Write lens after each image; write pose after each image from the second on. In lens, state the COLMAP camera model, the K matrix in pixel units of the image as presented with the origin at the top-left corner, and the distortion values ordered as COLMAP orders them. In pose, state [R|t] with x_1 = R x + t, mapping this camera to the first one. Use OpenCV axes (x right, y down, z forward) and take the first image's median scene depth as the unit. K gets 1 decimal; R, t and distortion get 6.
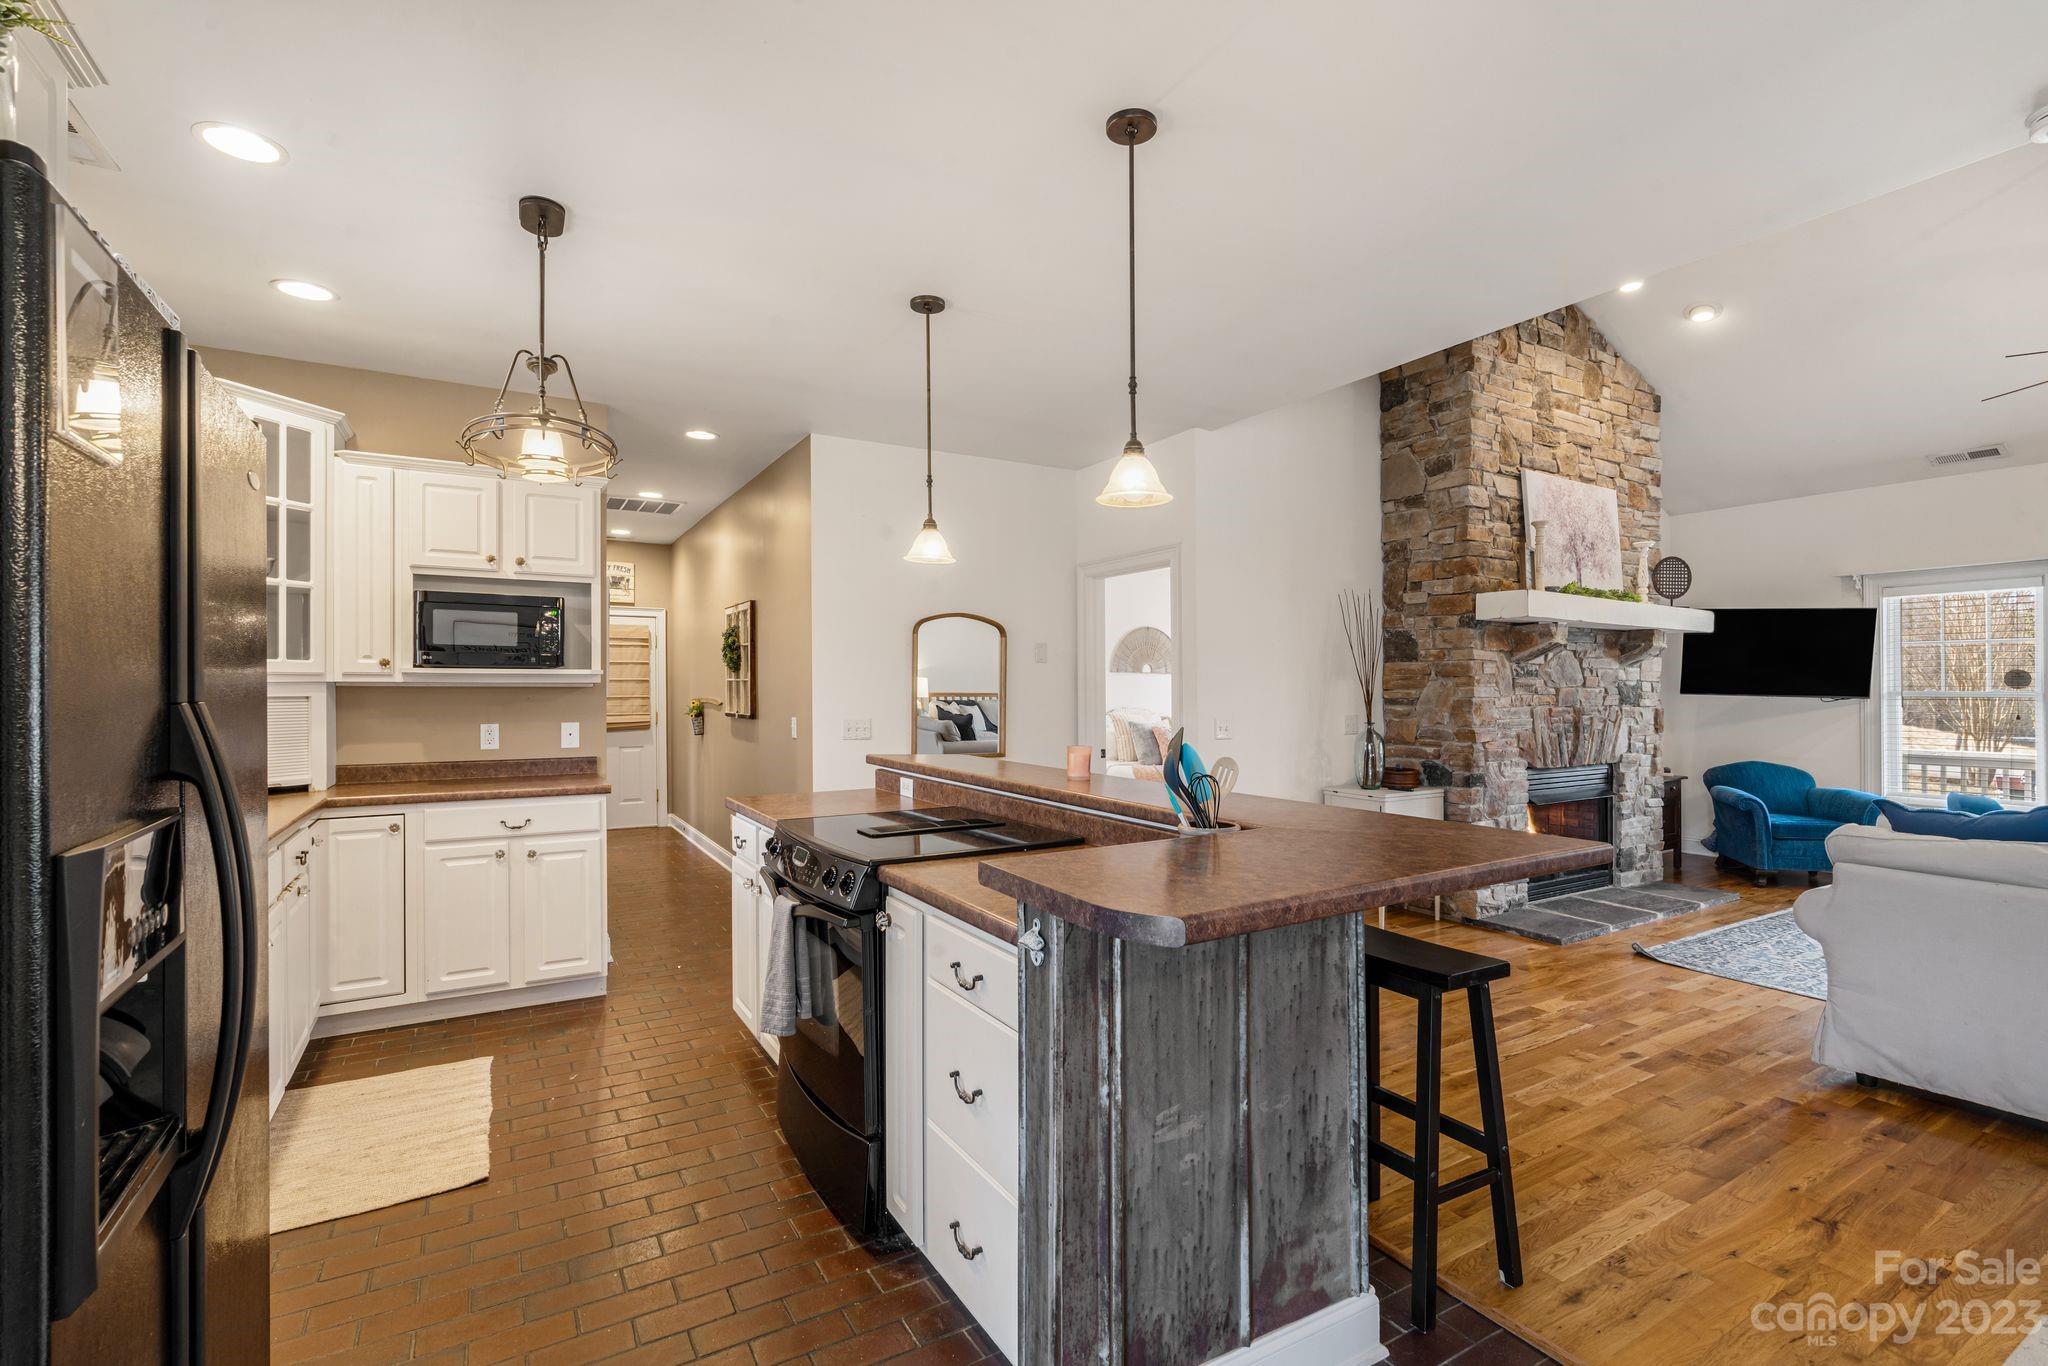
lens RADIAL K [[925.8, 0, 1023.3], [0, 925.8, 682.6], [0, 0, 1]] dist [-0.007459, 0.000451]
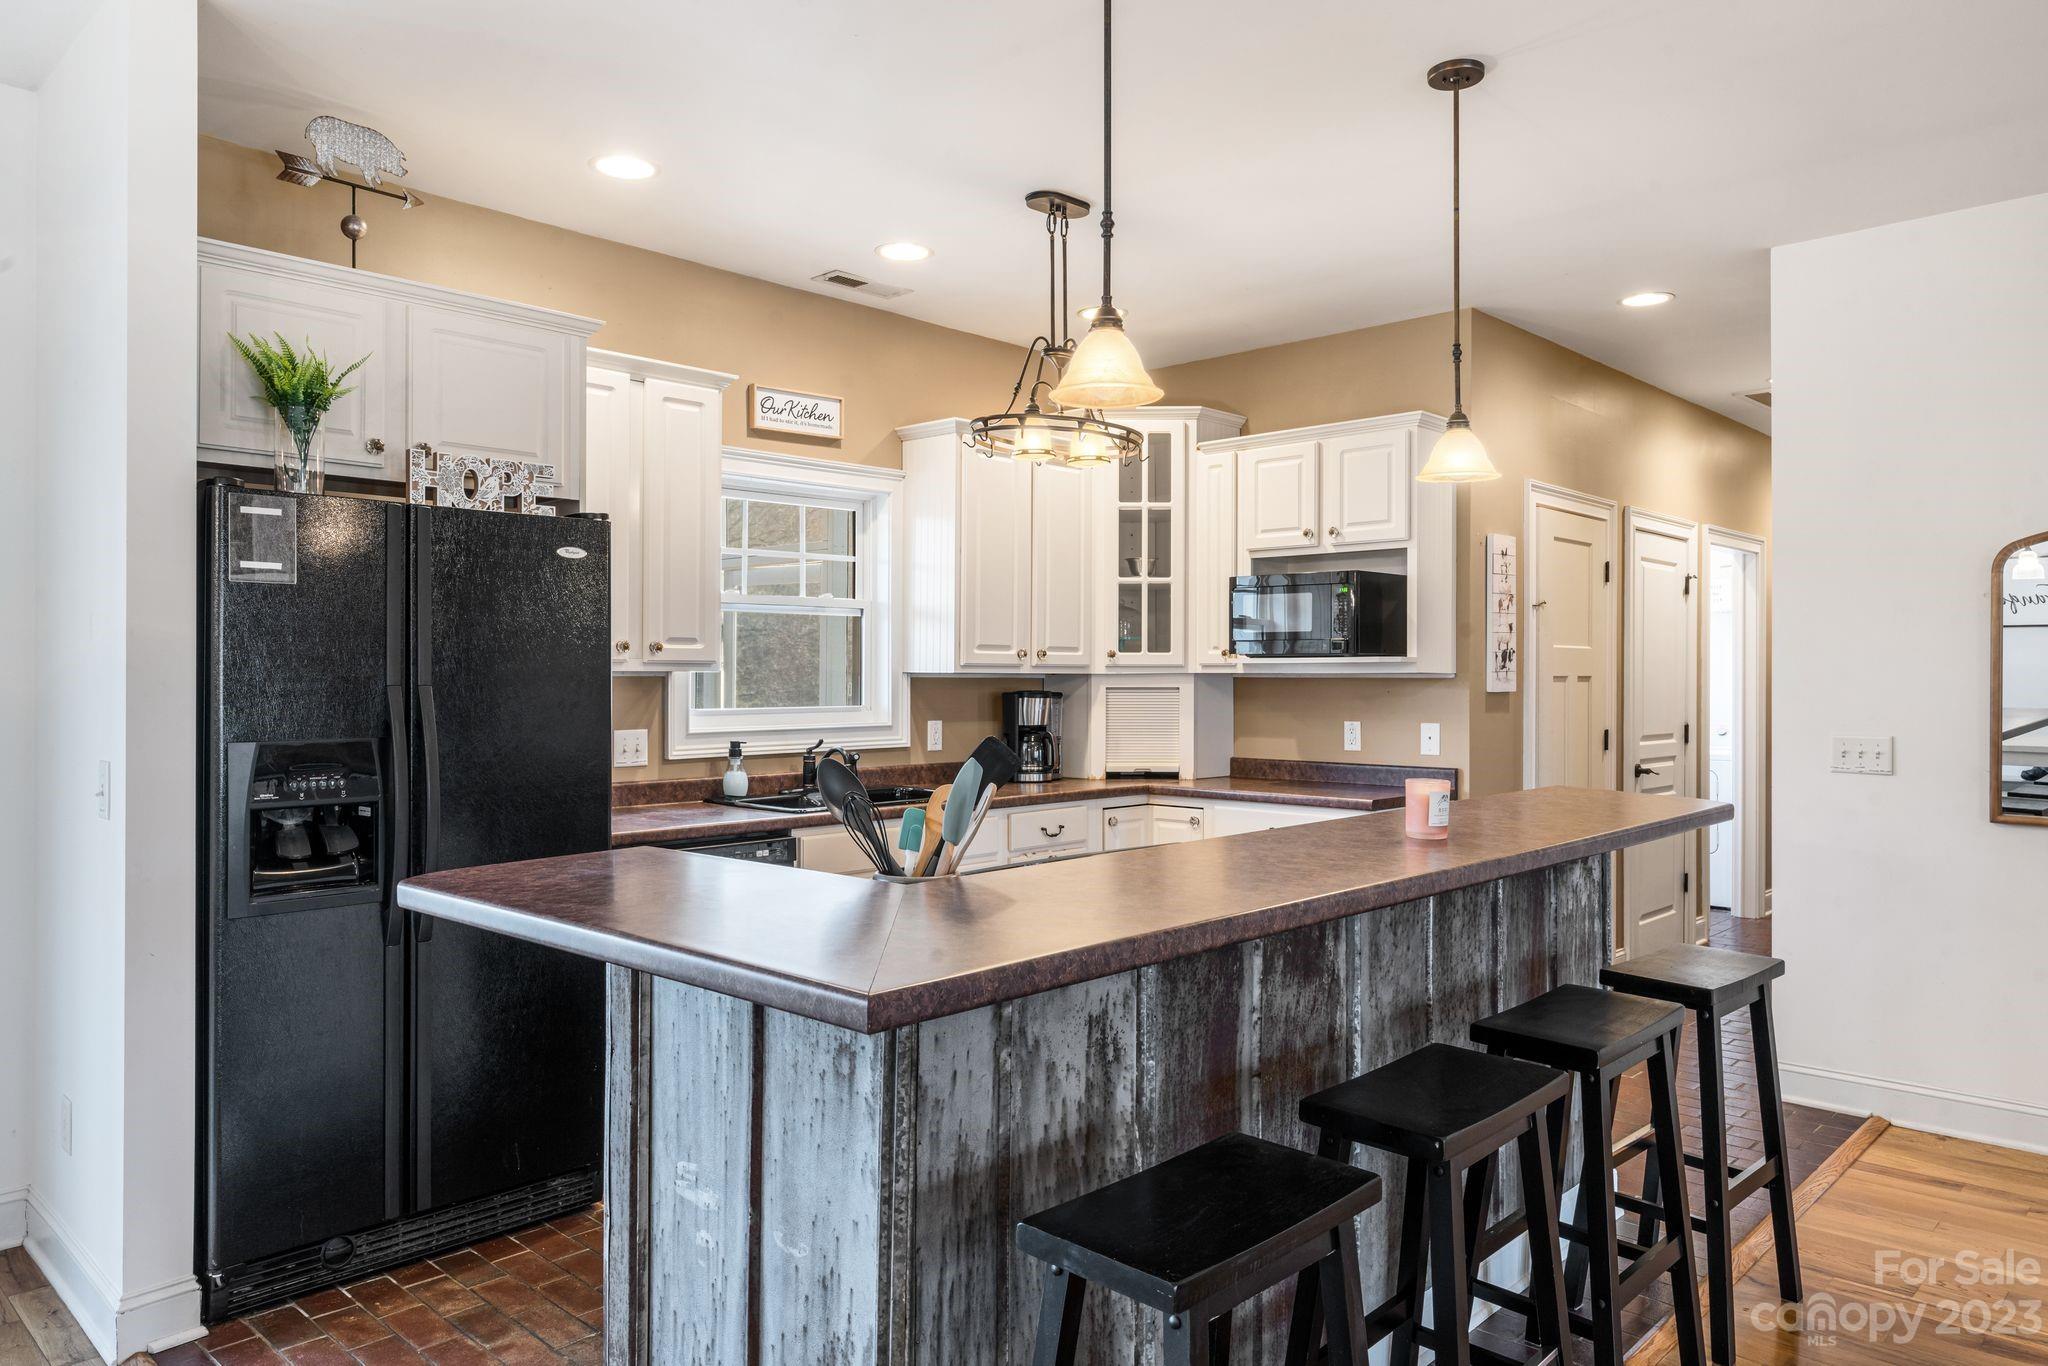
lens RADIAL K [[1356.0, 0, 1026.5], [0, 1356.0, 671.4], [0, 0, 1]] dist [-0.000056, 0.001924]
pose [[0.272139, -0.004454, -0.962248, 0.637143], [0.003332, 0.999988, -0.003687, 0.002138], [0.962252, -0.002203, 0.272151, 0.415081]]
